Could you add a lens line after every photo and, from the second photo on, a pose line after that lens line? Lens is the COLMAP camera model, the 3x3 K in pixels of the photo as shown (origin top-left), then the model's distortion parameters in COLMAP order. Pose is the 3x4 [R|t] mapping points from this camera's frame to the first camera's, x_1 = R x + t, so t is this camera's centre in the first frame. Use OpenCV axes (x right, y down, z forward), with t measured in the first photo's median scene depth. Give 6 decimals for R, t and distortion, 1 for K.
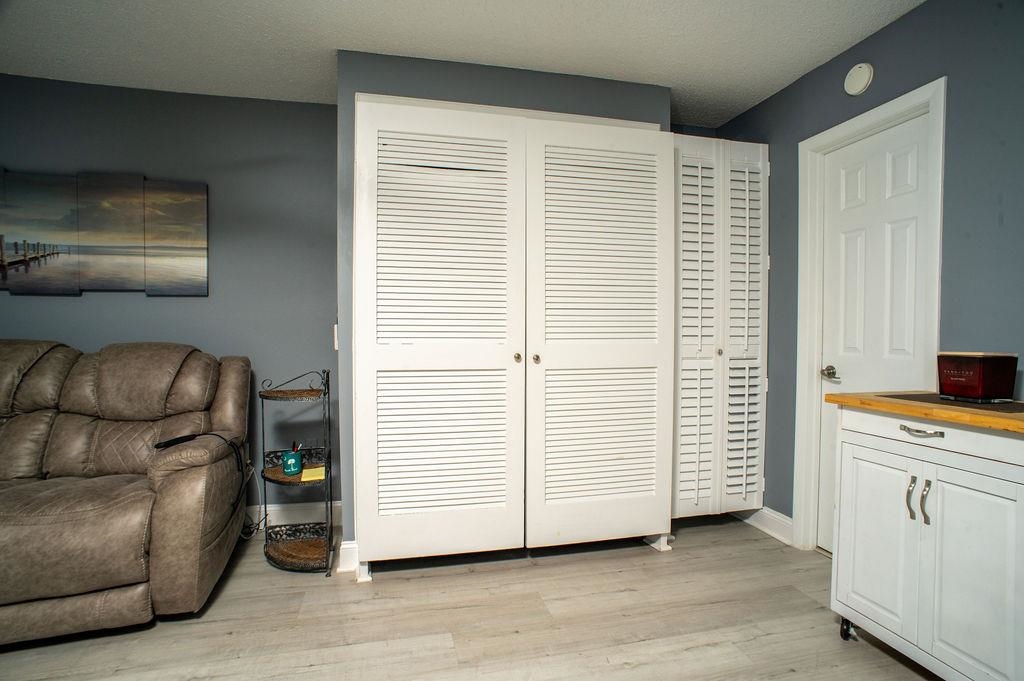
lens RADIAL K [[528.5, 0, 516.5], [0, 528.5, 347.4], [0, 0, 1]] dist [-0.088881, 0.055215]
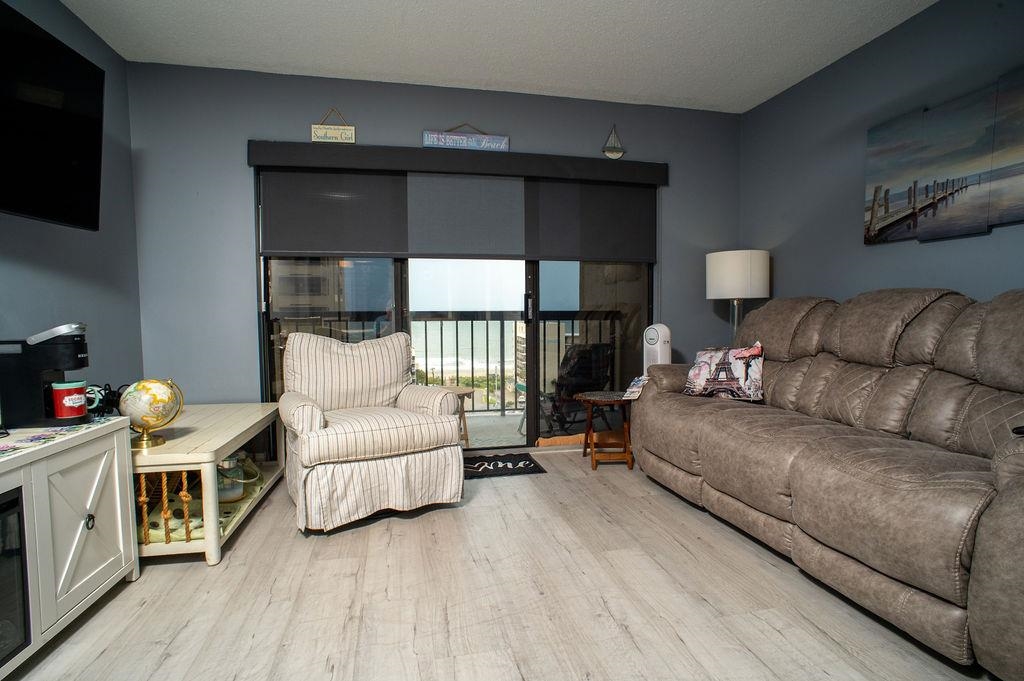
lens RADIAL K [[528.5, 0, 516.5], [0, 528.5, 347.4], [0, 0, 1]] dist [-0.088881, 0.055215]
pose [[-0.021542, 0.066505, -0.997554, -0.017926], [-0.027252, 0.997375, 0.067081, 0.050697], [0.999396, 0.028630, -0.019673, 0.298198]]
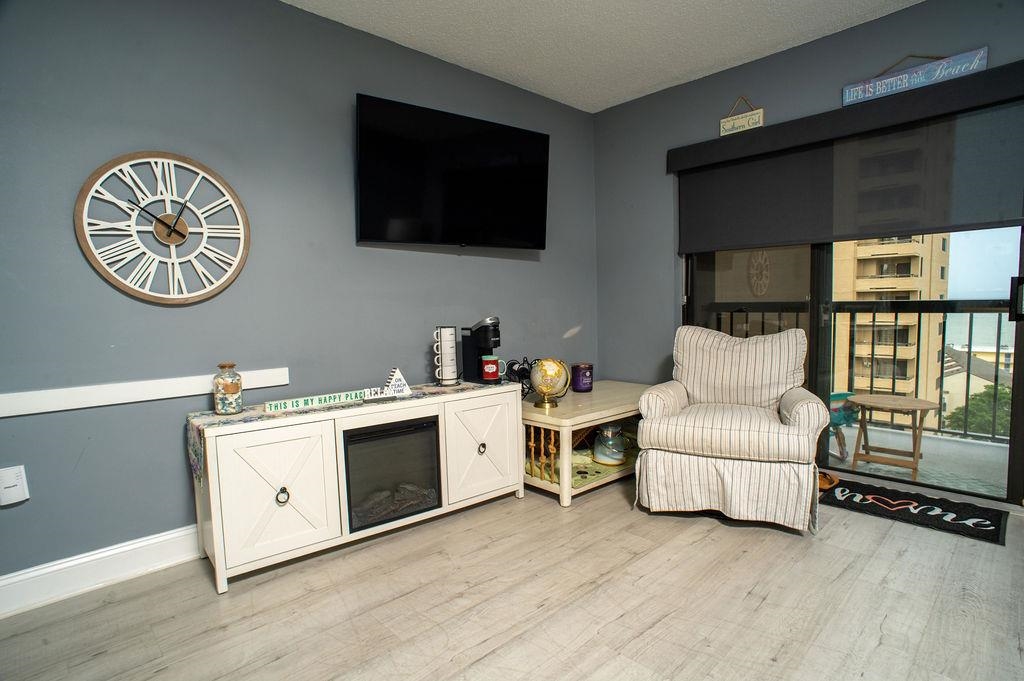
lens RADIAL K [[528.5, 0, 516.5], [0, 528.5, 347.4], [0, 0, 1]] dist [-0.088881, 0.055215]
pose [[-0.866787, 0.058169, -0.495275, -0.209011], [0.004440, 0.994034, 0.108976, 0.022579], [0.498659, 0.092260, -0.861874, 0.669130]]
